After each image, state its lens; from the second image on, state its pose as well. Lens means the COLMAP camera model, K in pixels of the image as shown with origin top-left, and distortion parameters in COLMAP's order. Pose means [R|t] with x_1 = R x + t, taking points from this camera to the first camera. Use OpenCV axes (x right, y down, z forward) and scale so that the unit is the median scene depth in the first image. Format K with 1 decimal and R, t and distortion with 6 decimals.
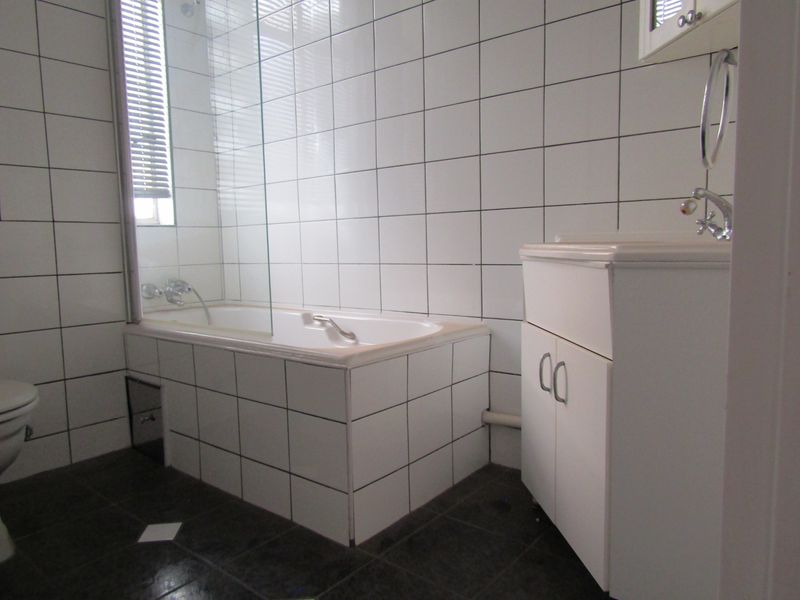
lens RADIAL K [[569.1, 0, 400.5], [0, 569.1, 300.1], [0, 0, 1]] dist [-0.014216, 0.002719]
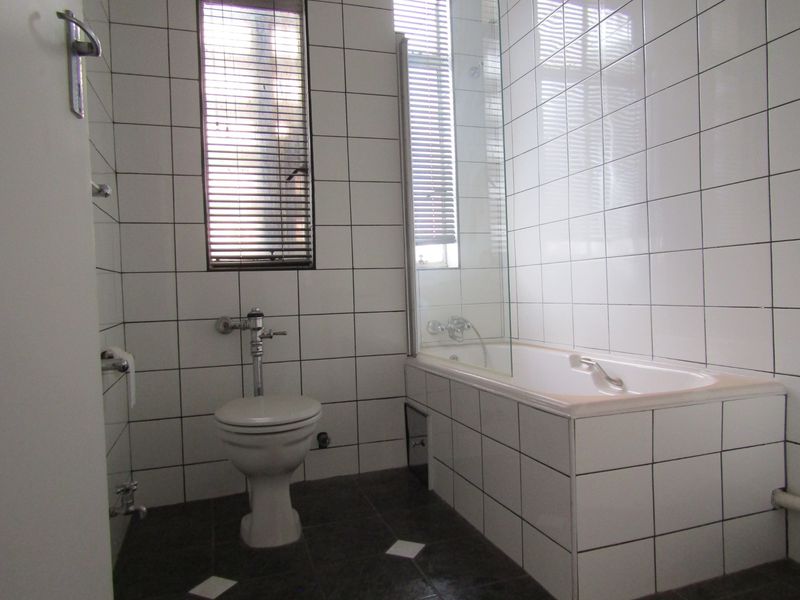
lens RADIAL K [[569.1, 0, 398.2], [0, 569.1, 299.9], [0, 0, 1]] dist [-0.014216, 0.002719]
pose [[0.845104, 0.002712, -0.534596, 0.122569], [-0.036313, 0.997969, -0.052341, -0.011681], [0.533368, 0.063646, 0.843485, 0.025928]]
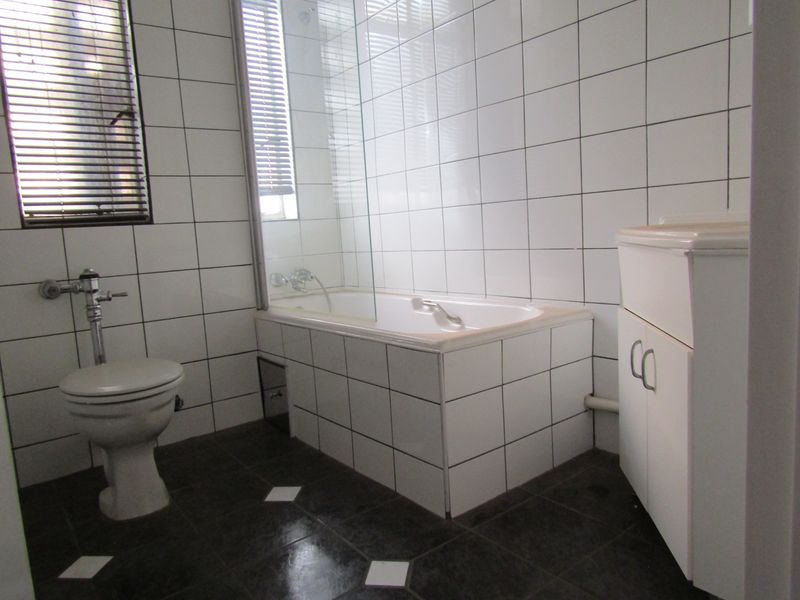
lens RADIAL K [[569.1, 0, 399.8], [0, 569.1, 300.4], [0, 0, 1]] dist [-0.014216, 0.002719]
pose [[0.973927, -0.009499, -0.226662, 0.054985], [0.017469, 0.999297, 0.033182, -0.011004], [0.226187, -0.036276, 0.973408, -0.037715]]
